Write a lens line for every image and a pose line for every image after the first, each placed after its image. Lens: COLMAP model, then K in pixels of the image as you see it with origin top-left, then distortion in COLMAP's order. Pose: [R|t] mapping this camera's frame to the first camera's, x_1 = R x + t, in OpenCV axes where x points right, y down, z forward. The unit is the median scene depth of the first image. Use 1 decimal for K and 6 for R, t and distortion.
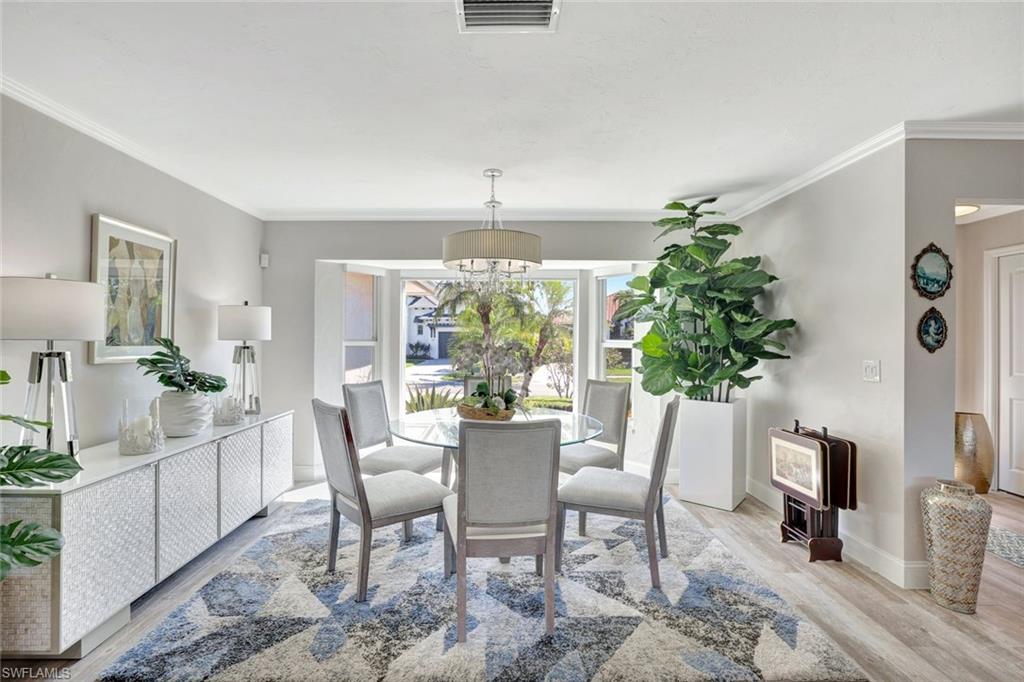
lens RADIAL K [[444.8, 0, 508.2], [0, 444.8, 336.5], [0, 0, 1]] dist [-0.023187, 0.007197]
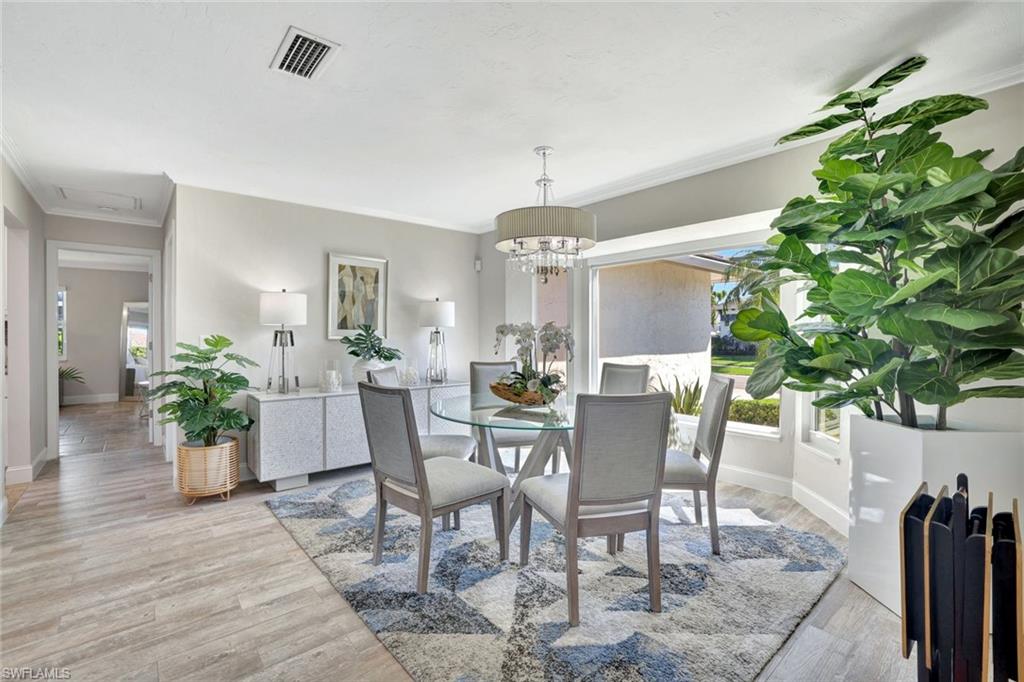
lens RADIAL K [[444.8, 0, 492.0], [0, 444.8, 334.5], [0, 0, 1]] dist [-0.023187, 0.007197]
pose [[0.643251, -0.001007, -0.765654, 0.882022], [0.005732, 0.999977, 0.003501, 0.043796], [0.765634, -0.006641, 0.643243, 0.394710]]
